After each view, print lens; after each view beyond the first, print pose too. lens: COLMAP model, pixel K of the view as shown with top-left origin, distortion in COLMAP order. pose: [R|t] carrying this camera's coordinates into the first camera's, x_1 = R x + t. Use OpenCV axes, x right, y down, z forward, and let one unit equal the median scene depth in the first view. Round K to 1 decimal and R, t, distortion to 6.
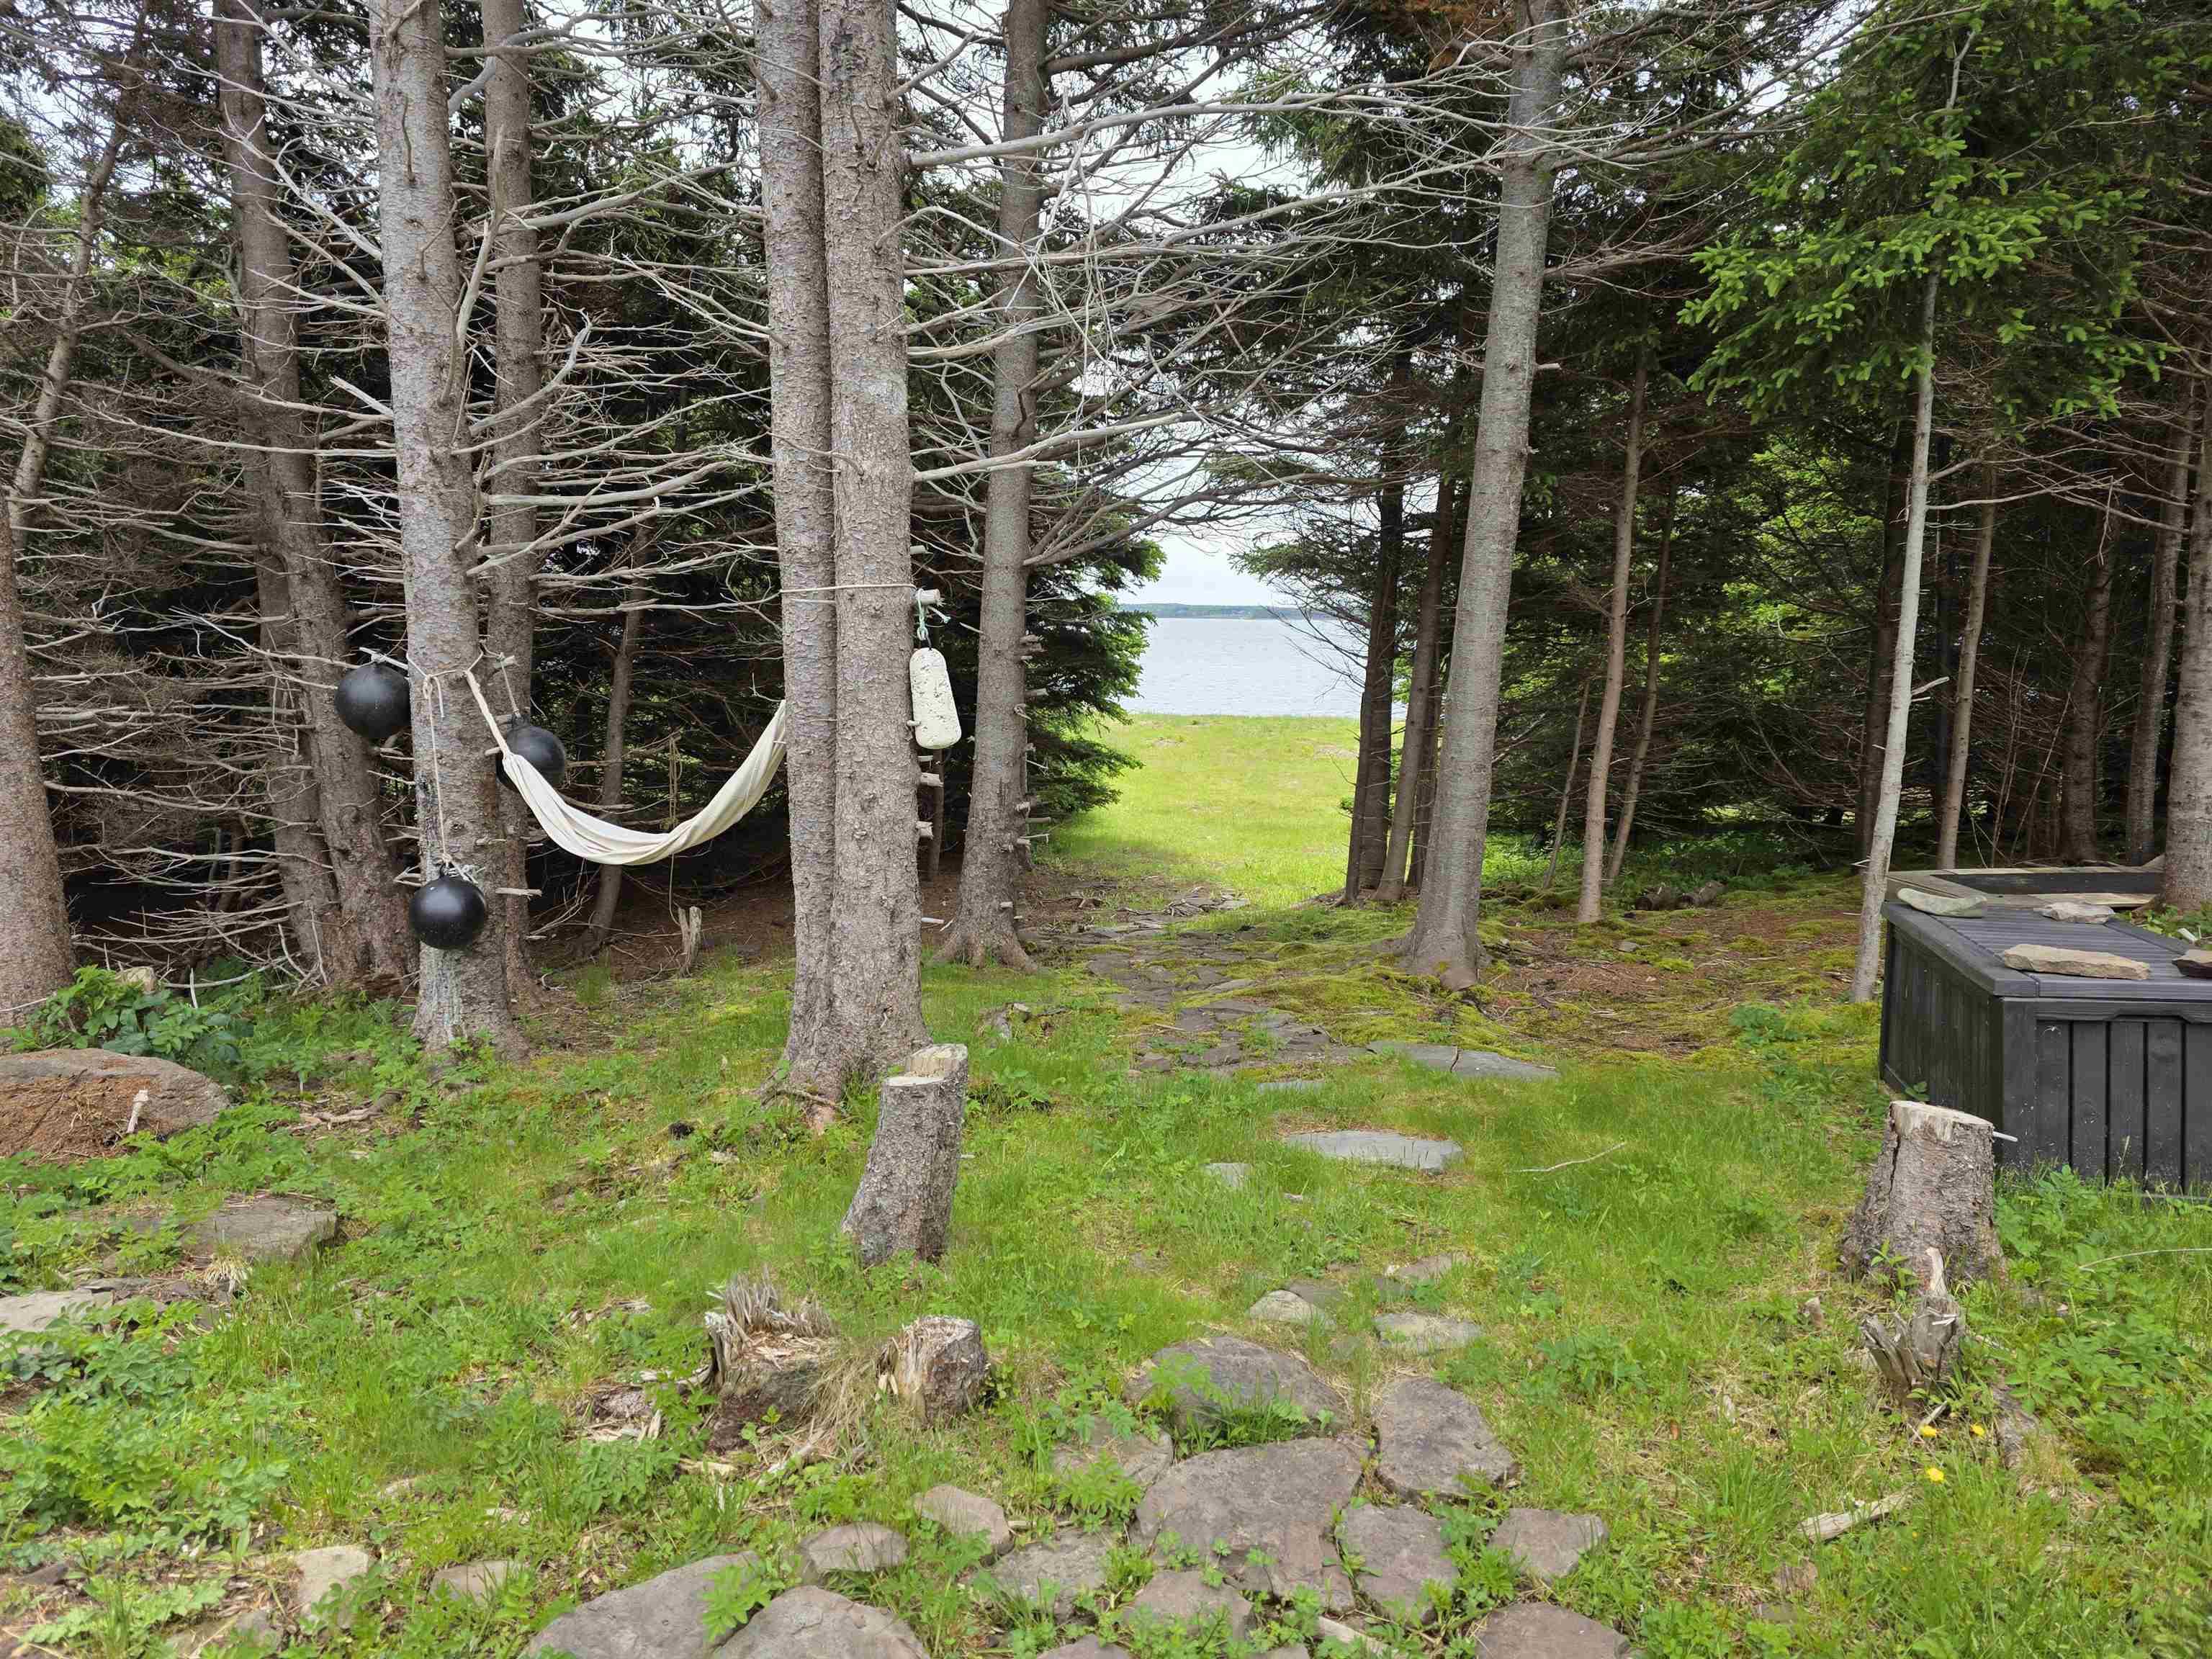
lens RADIAL K [[1458.7, 0, 1103.4], [0, 1458.7, 901.8], [0, 0, 1]] dist [0.092868, -0.049718]
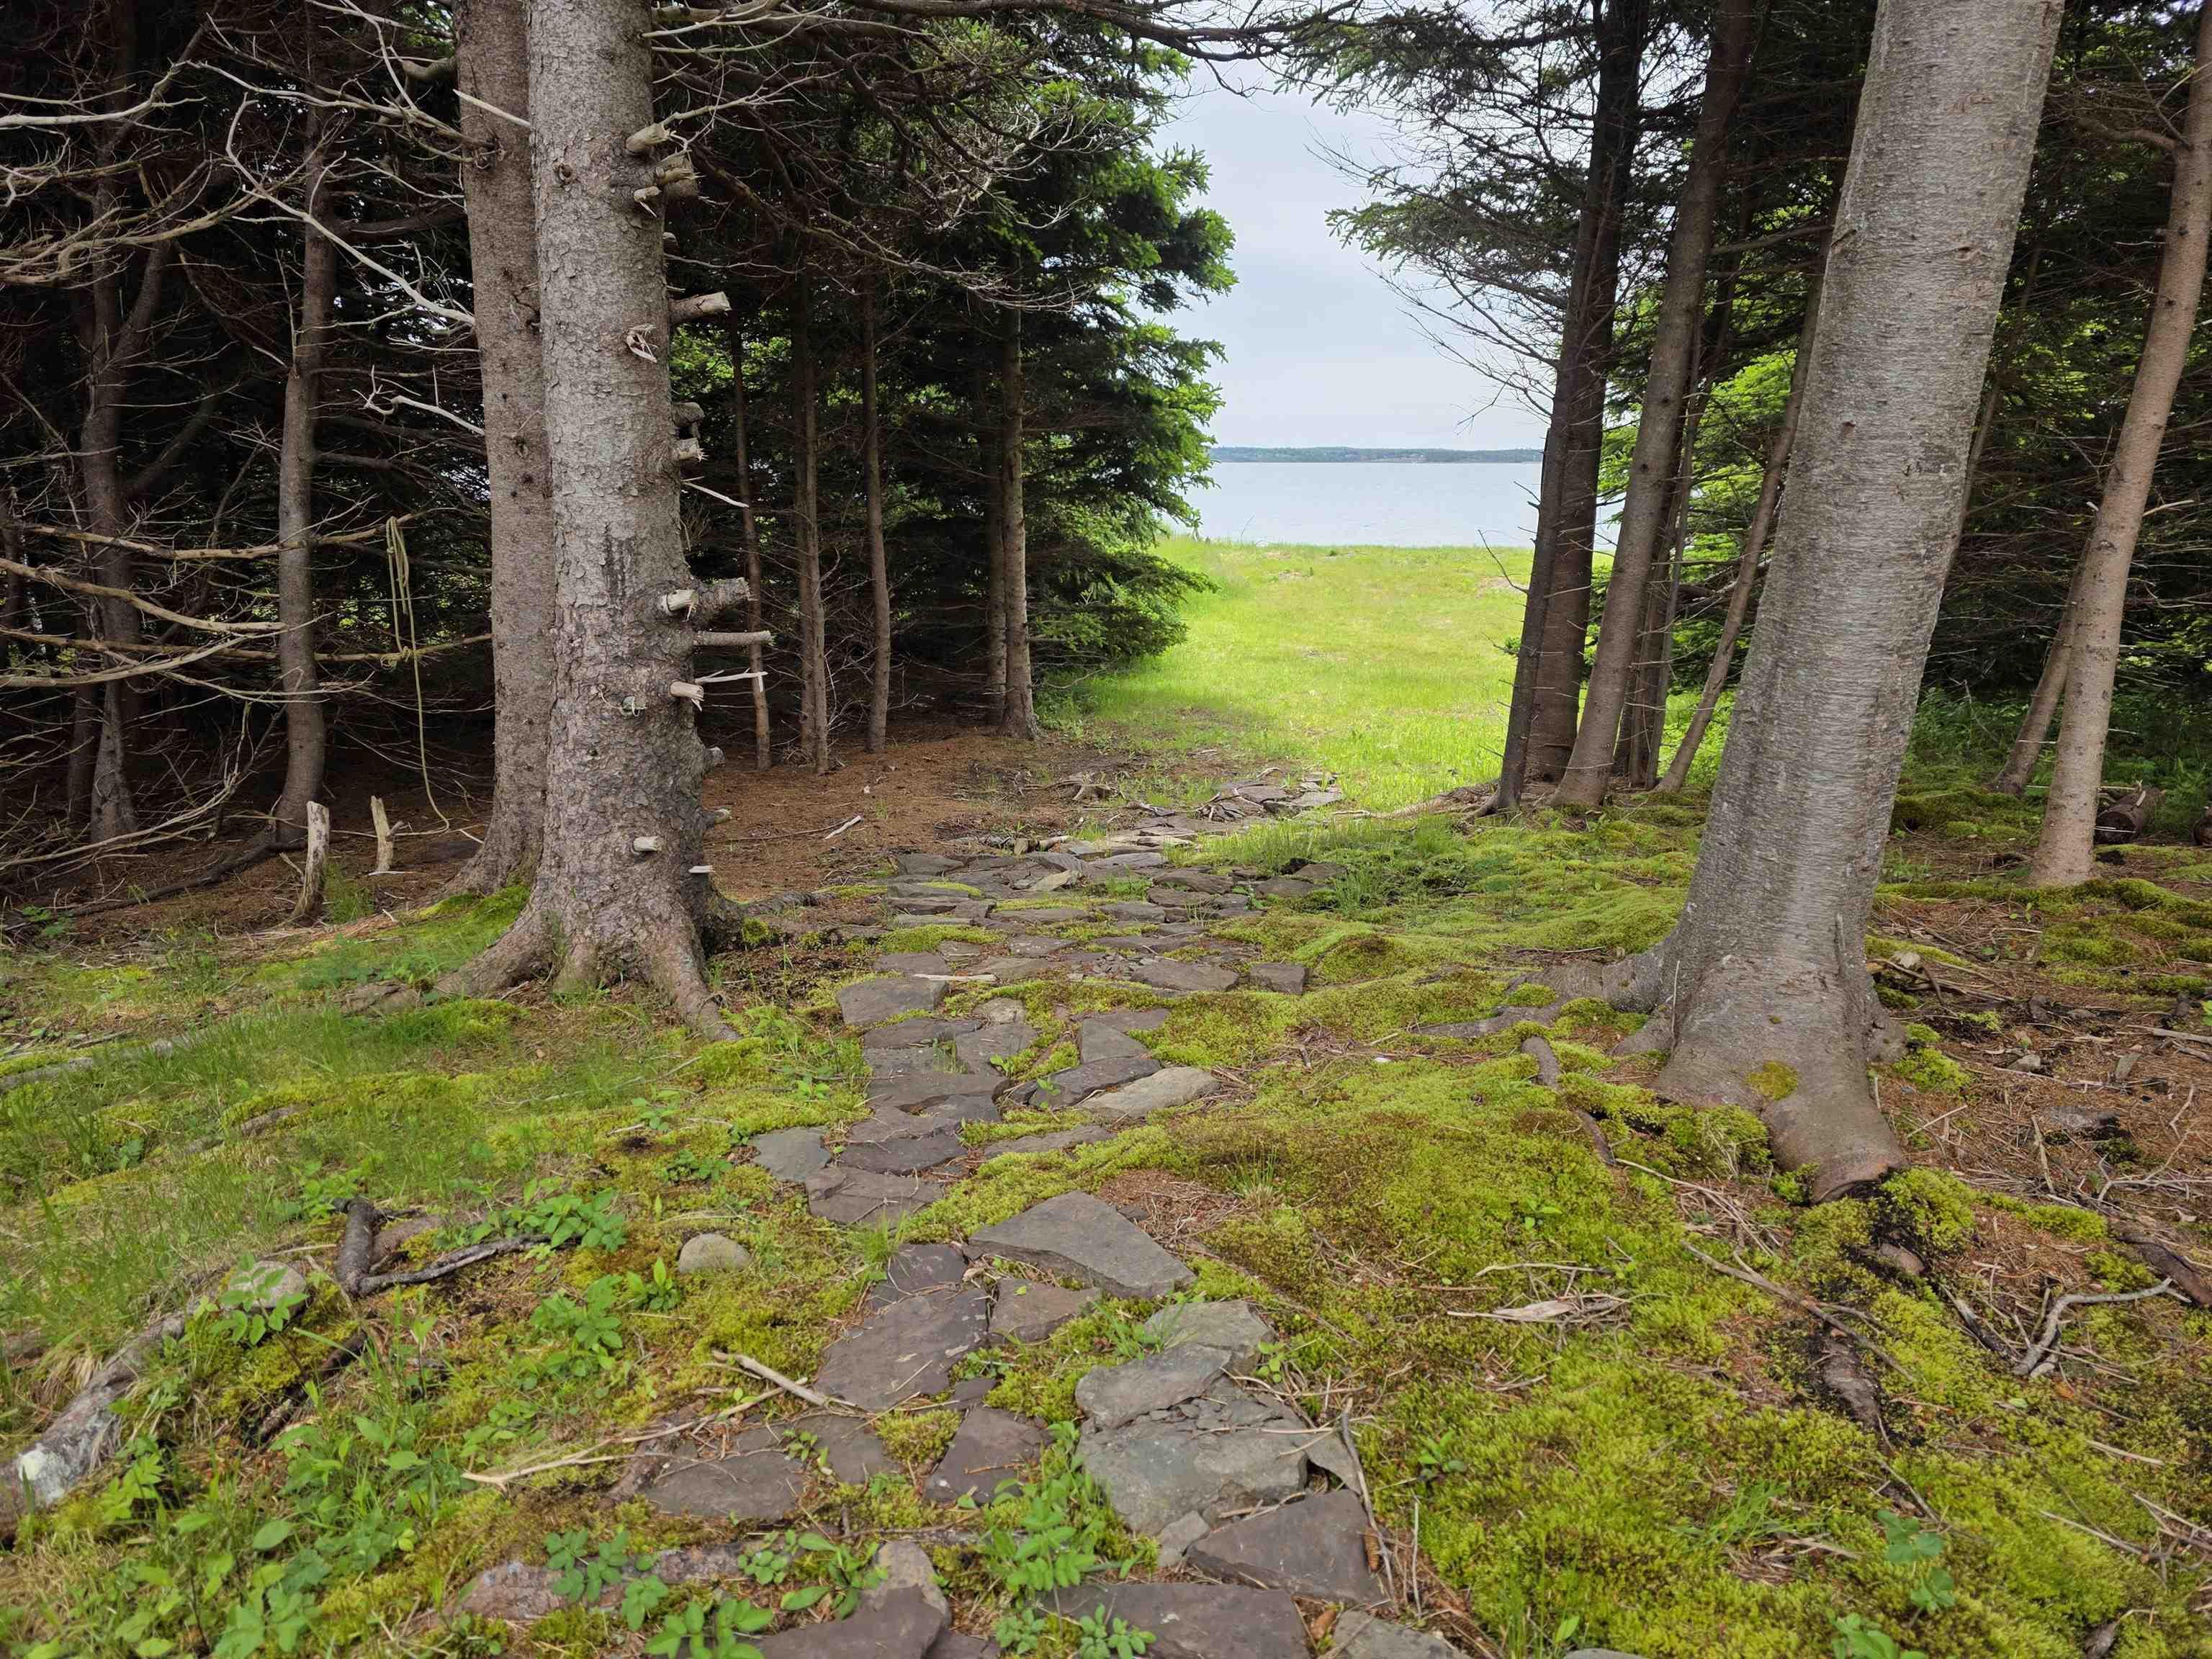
lens RADIAL K [[1458.7, 0, 1103.4], [0, 1458.7, 901.8], [0, 0, 1]] dist [0.092868, -0.049718]
pose [[0.994339, 0.022930, -0.103747, 0.064197], [-0.012732, 0.995114, 0.097909, -0.014818], [0.105485, -0.096034, 0.989773, 0.365901]]
